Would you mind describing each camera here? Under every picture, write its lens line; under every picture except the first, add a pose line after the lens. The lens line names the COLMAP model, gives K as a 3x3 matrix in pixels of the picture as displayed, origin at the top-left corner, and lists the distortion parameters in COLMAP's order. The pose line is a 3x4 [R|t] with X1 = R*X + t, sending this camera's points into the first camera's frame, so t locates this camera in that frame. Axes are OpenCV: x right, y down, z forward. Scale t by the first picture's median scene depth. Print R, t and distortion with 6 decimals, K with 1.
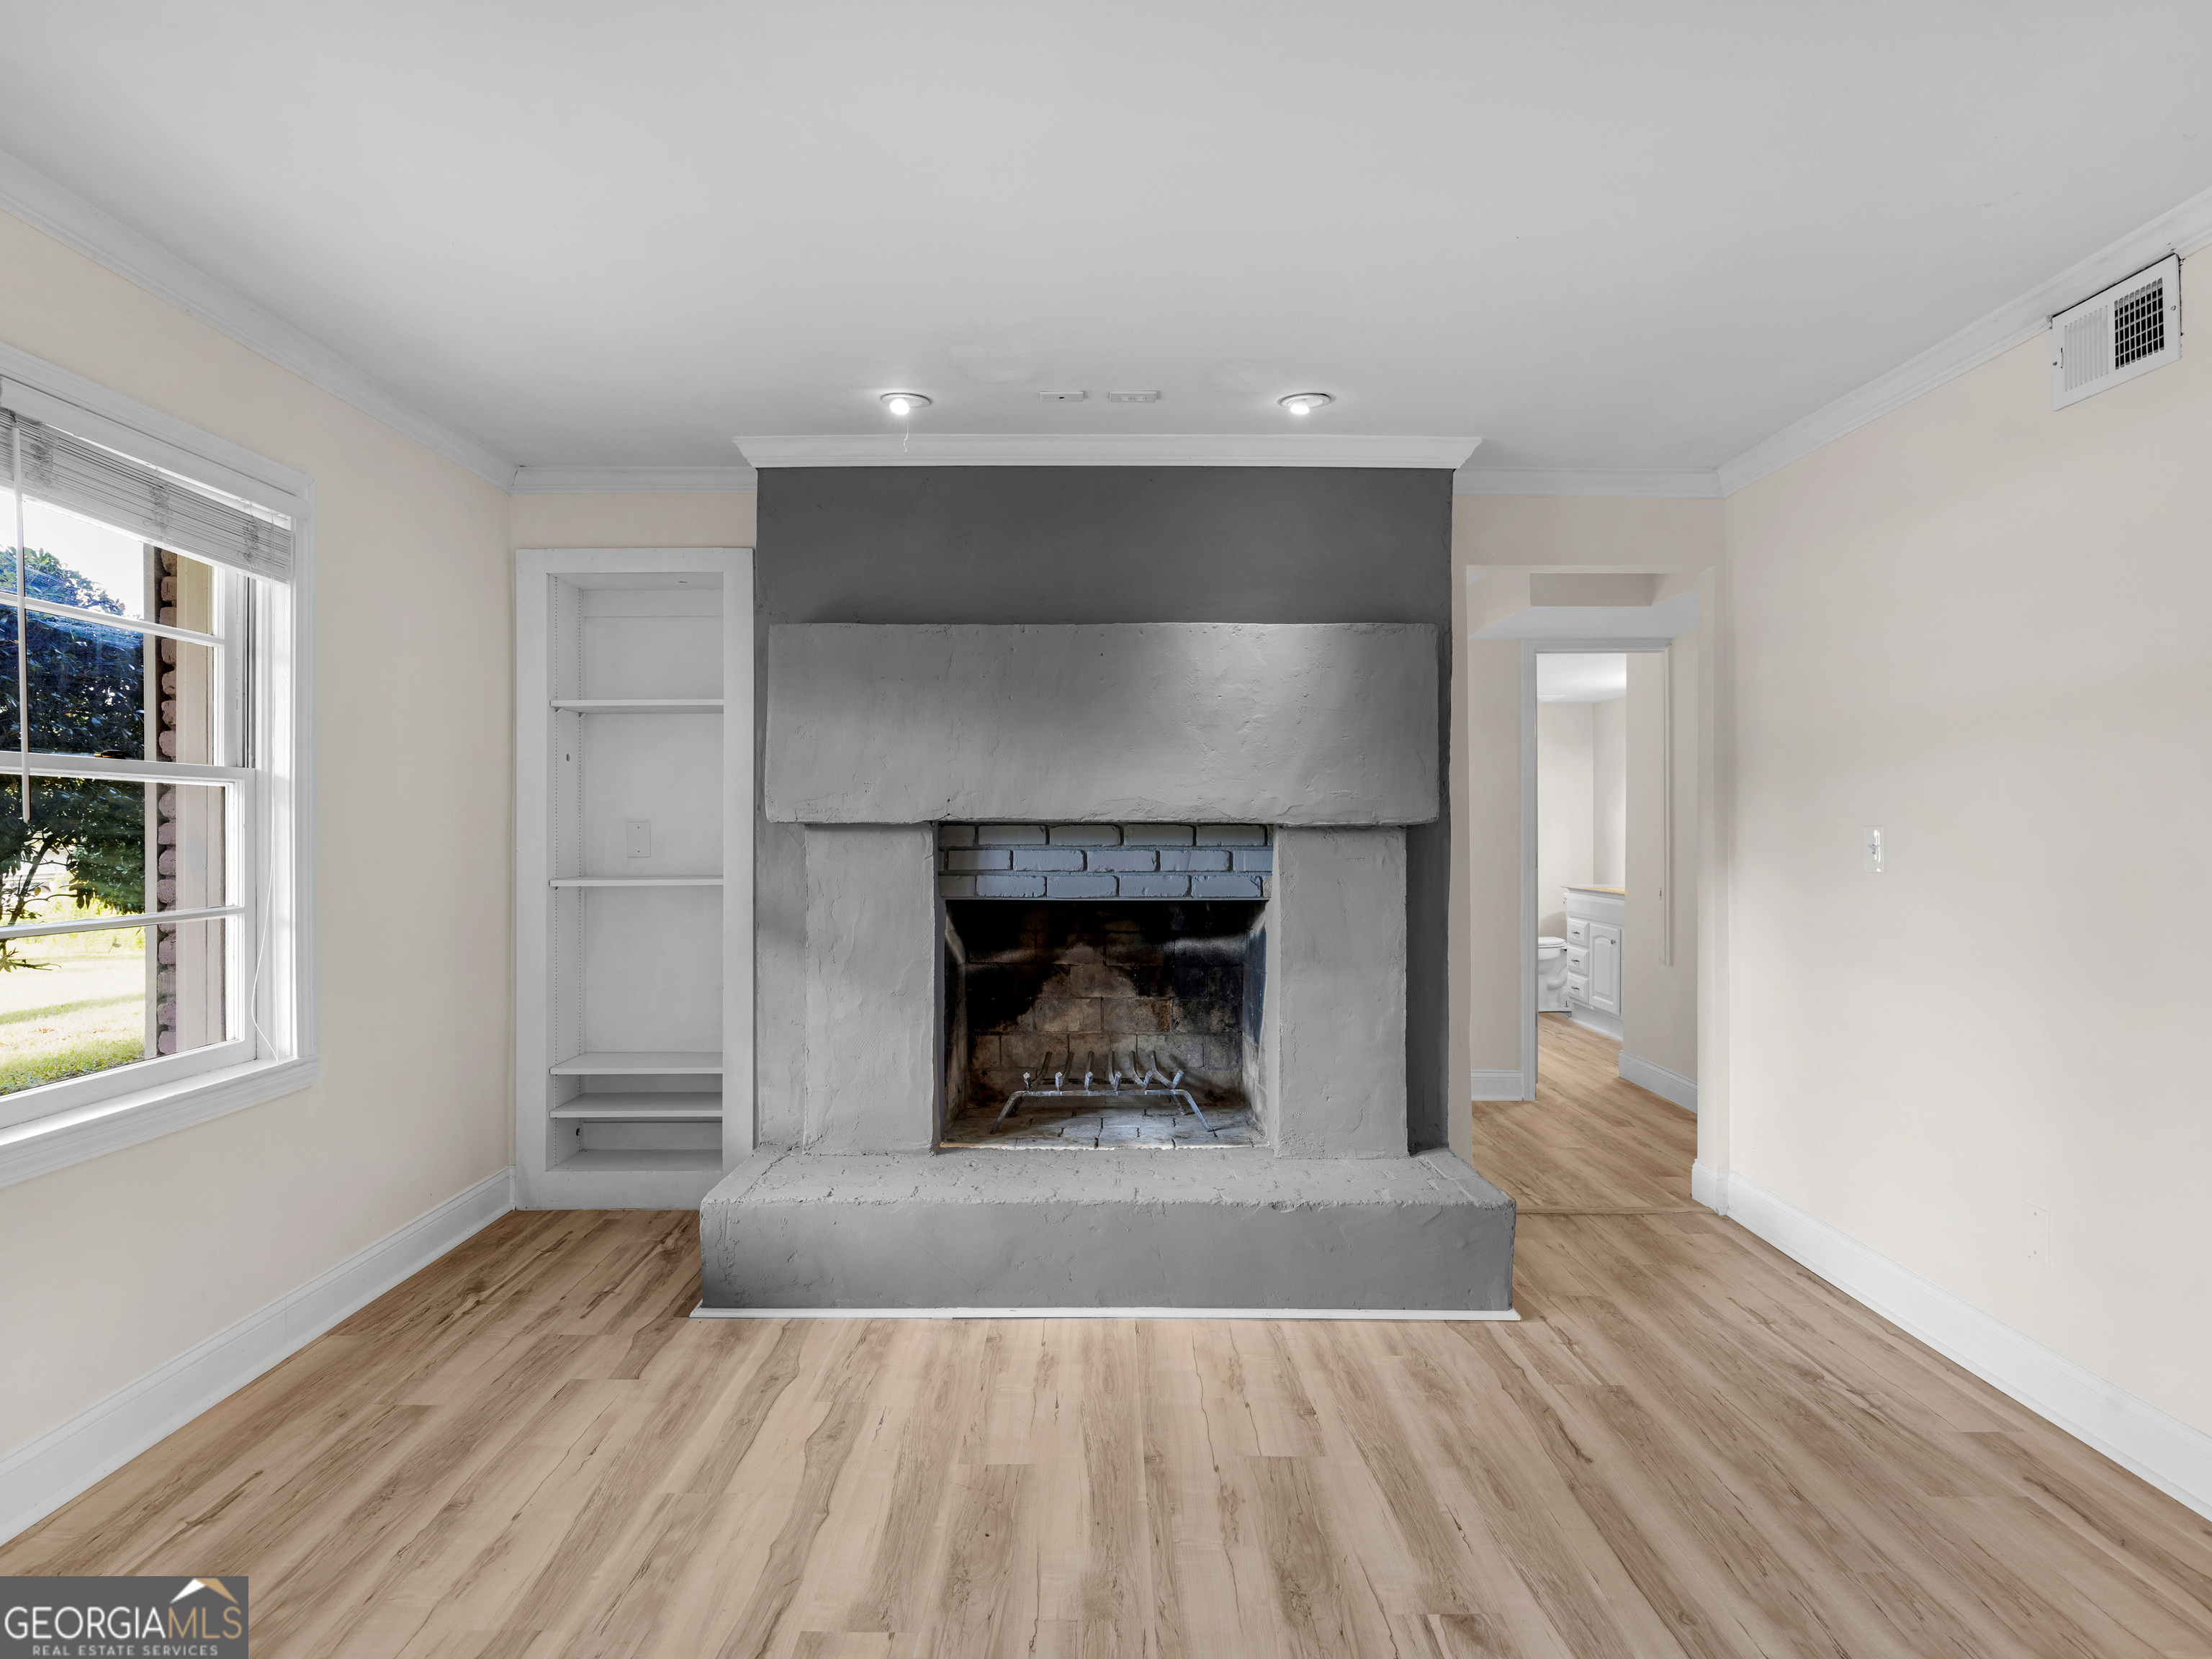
lens RADIAL K [[1208.0, 0, 1081.9], [0, 1208.0, 829.9], [0, 0, 1]] dist [-0.004880, 0.001017]
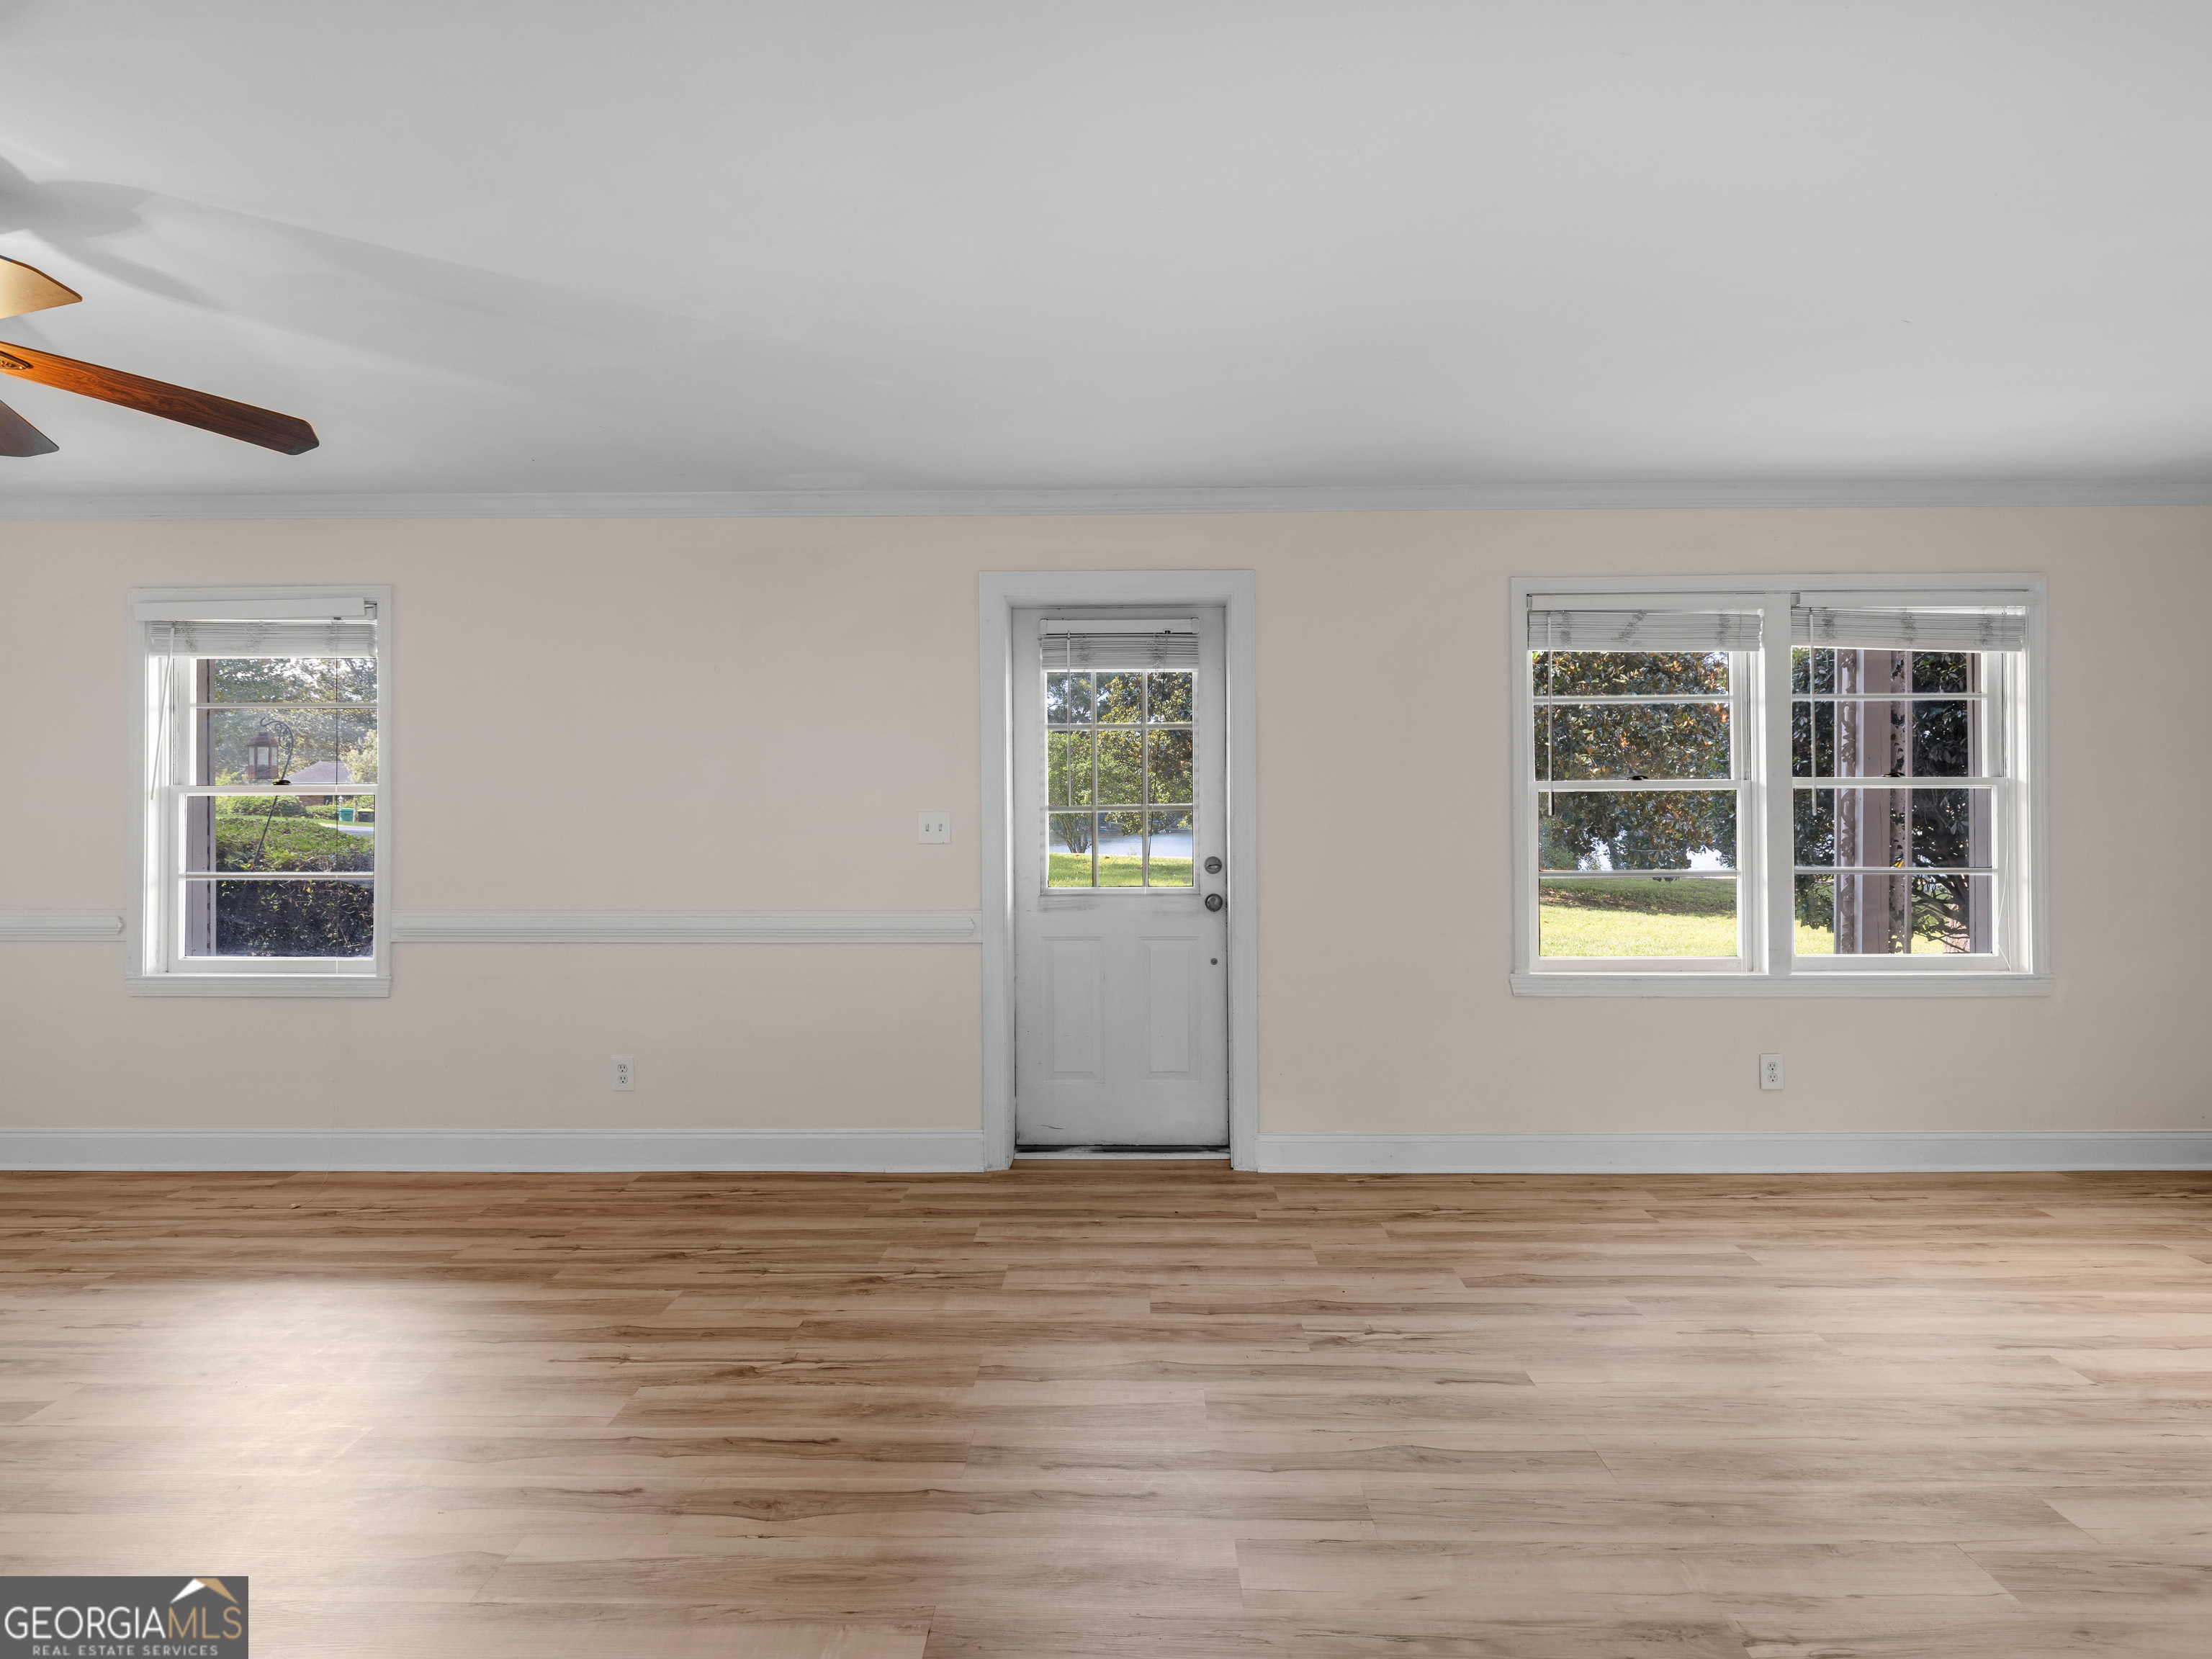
lens RADIAL K [[1208.0, 0, 1121.8], [0, 1208.0, 813.0], [0, 0, 1]] dist [-0.004880, 0.001017]
pose [[-0.013564, -0.006282, -0.999888, 0.679117], [0.000824, 0.999980, -0.006294, 0.002472], [0.999908, -0.000909, -0.013558, -0.067273]]
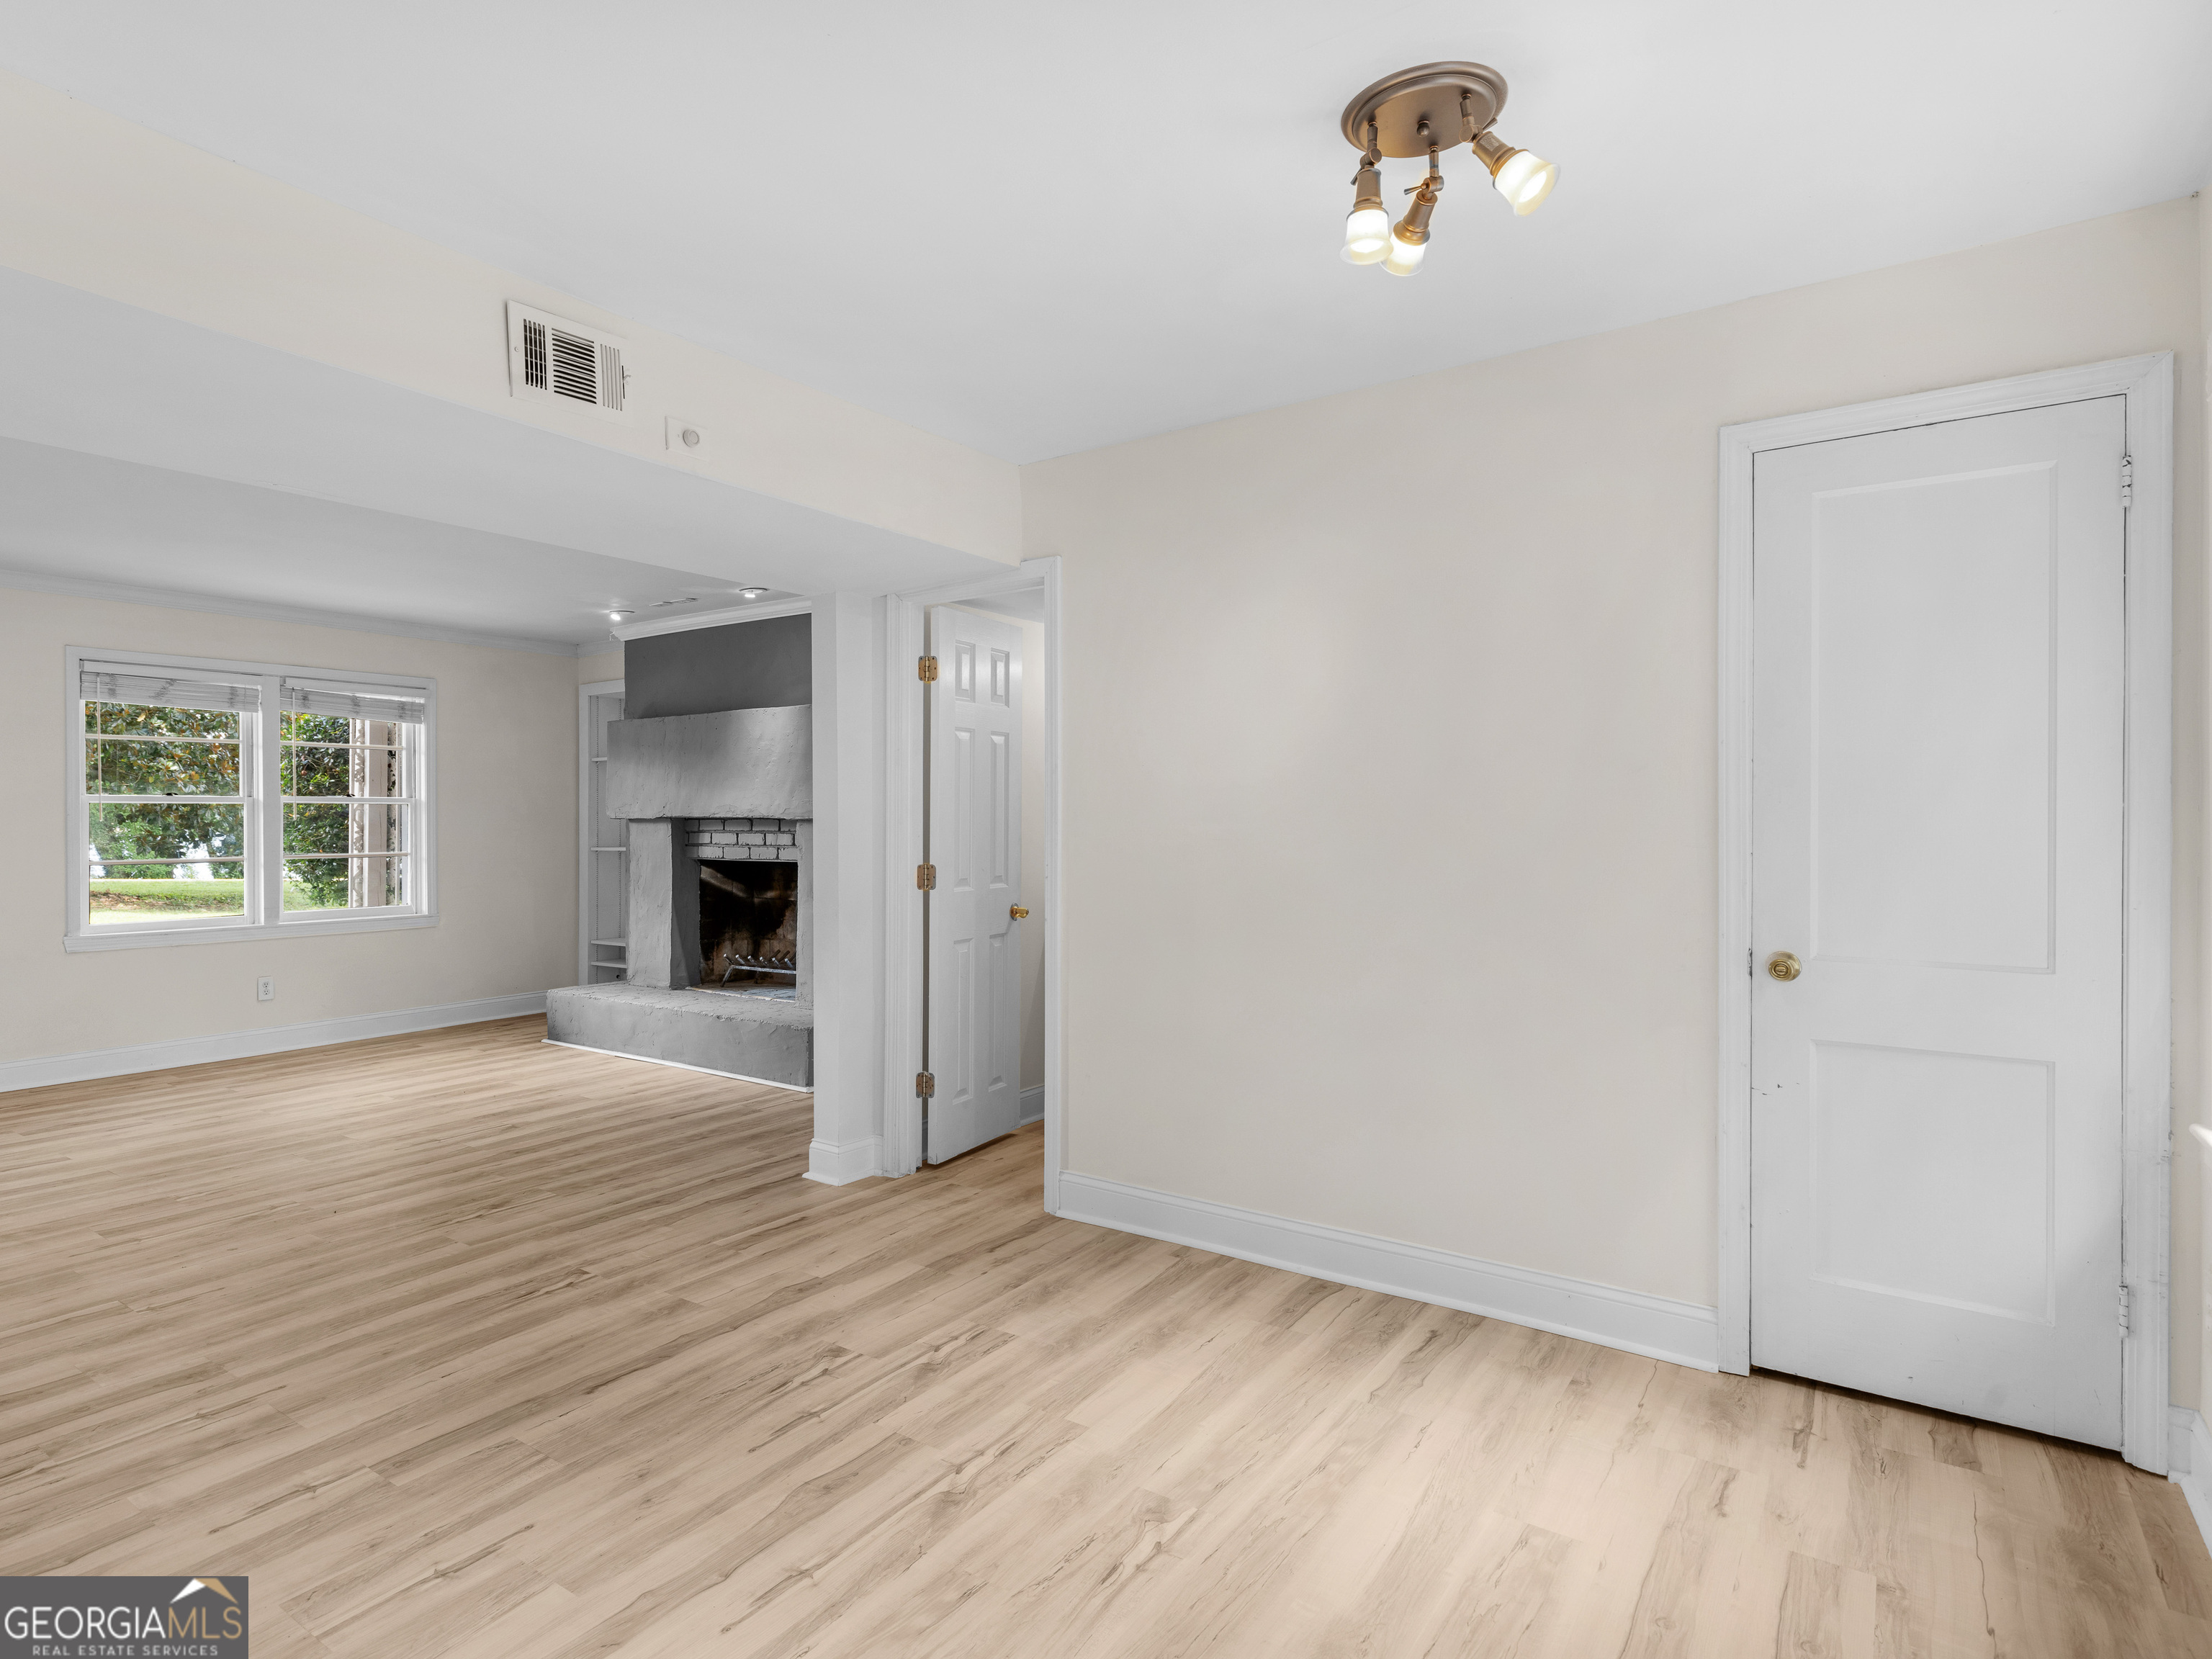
lens RADIAL K [[1208.0, 0, 960.2], [0, 1208.0, 817.2], [0, 0, 1]] dist [-0.004880, 0.001017]
pose [[0.797646, -0.004336, -0.603111, 1.426917], [-0.000547, 0.999969, -0.007912, 0.007379], [0.603126, 0.006641, 0.797618, -0.267152]]
